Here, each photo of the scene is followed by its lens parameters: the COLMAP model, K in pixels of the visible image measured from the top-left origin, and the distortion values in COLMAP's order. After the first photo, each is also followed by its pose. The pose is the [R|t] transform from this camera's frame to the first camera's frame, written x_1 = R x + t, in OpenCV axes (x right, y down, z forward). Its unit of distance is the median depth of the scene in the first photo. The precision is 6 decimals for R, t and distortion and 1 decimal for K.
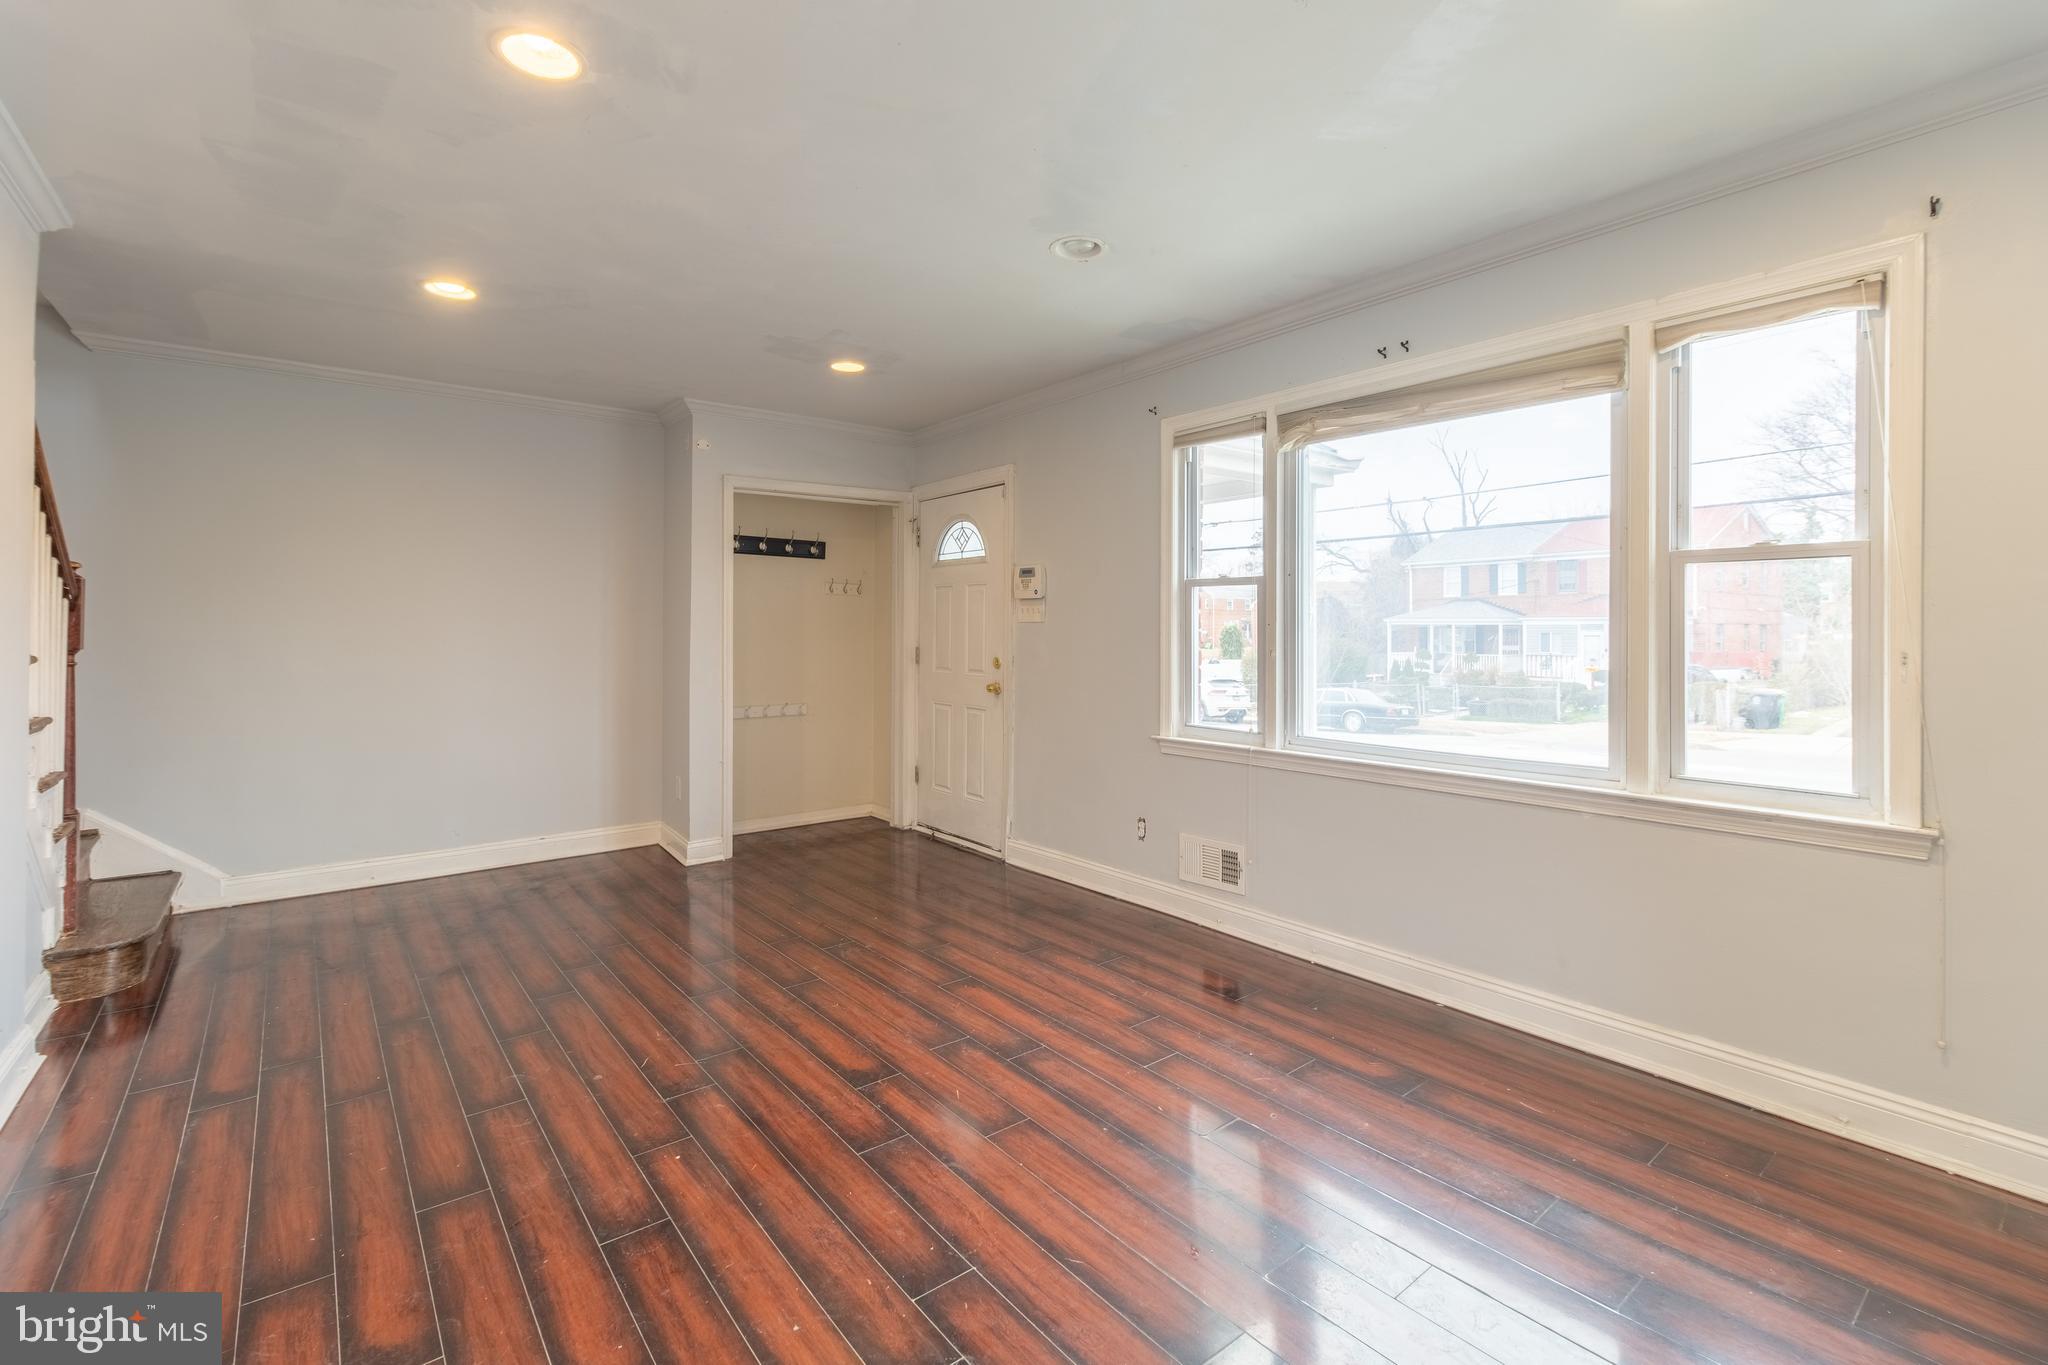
lens RADIAL K [[933.5, 0, 1046.5], [0, 933.5, 640.0], [0, 0, 1]] dist [-0.001026, -0.000715]
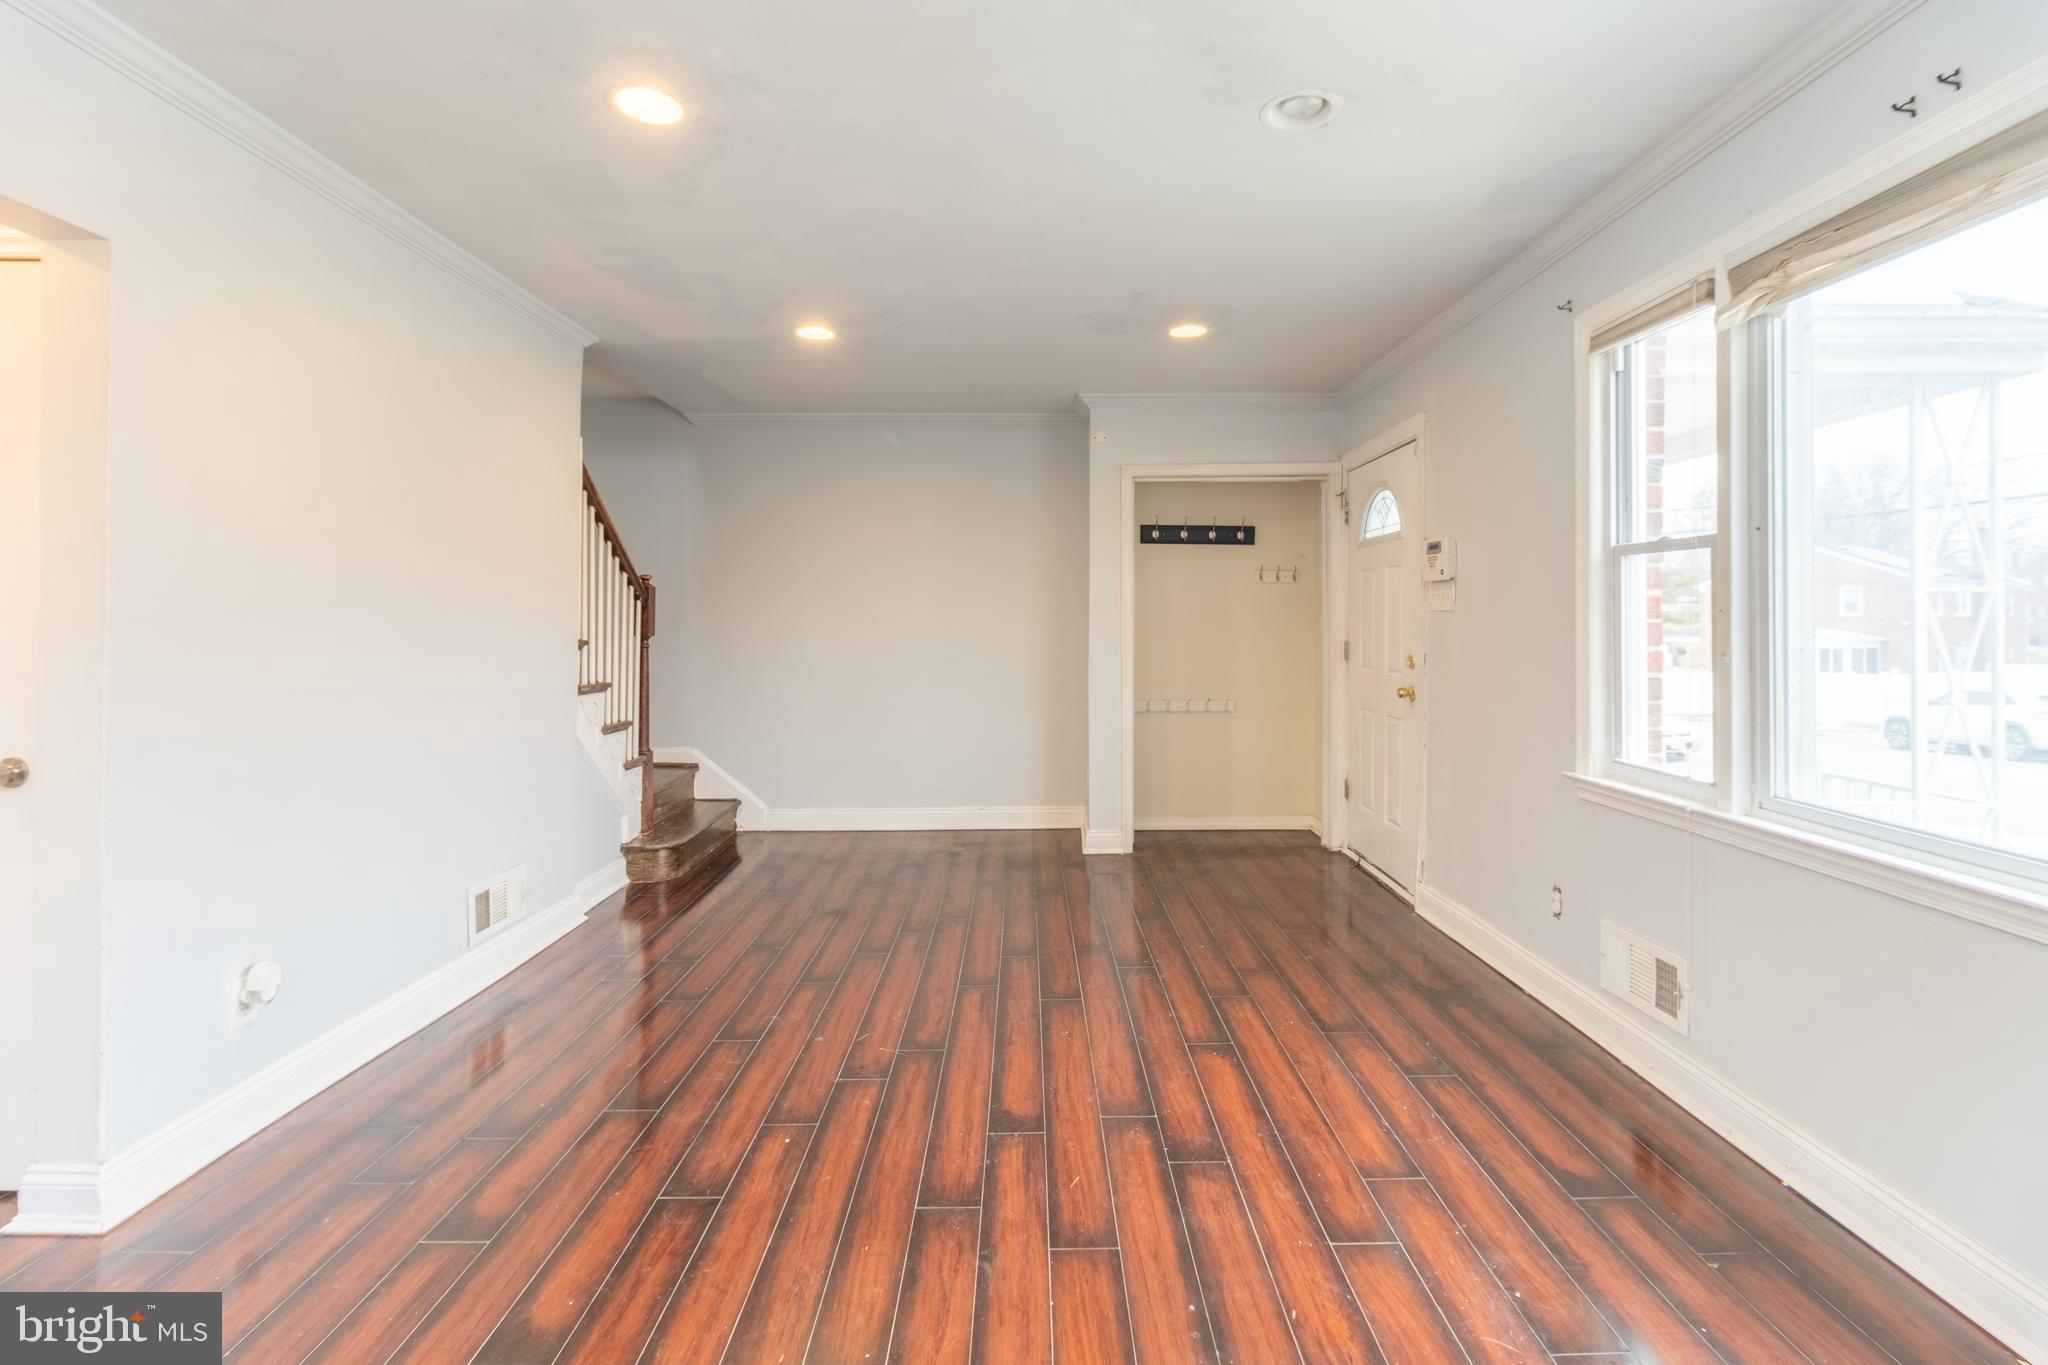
lens RADIAL K [[933.5, 0, 1016.2], [0, 933.5, 619.7], [0, 0, 1]] dist [-0.001026, -0.000715]
pose [[0.774780, -0.003422, -0.632221, 0.282388], [-0.005945, 0.999902, -0.012699, 0.001181], [0.632203, 0.013598, 0.774684, 0.236161]]
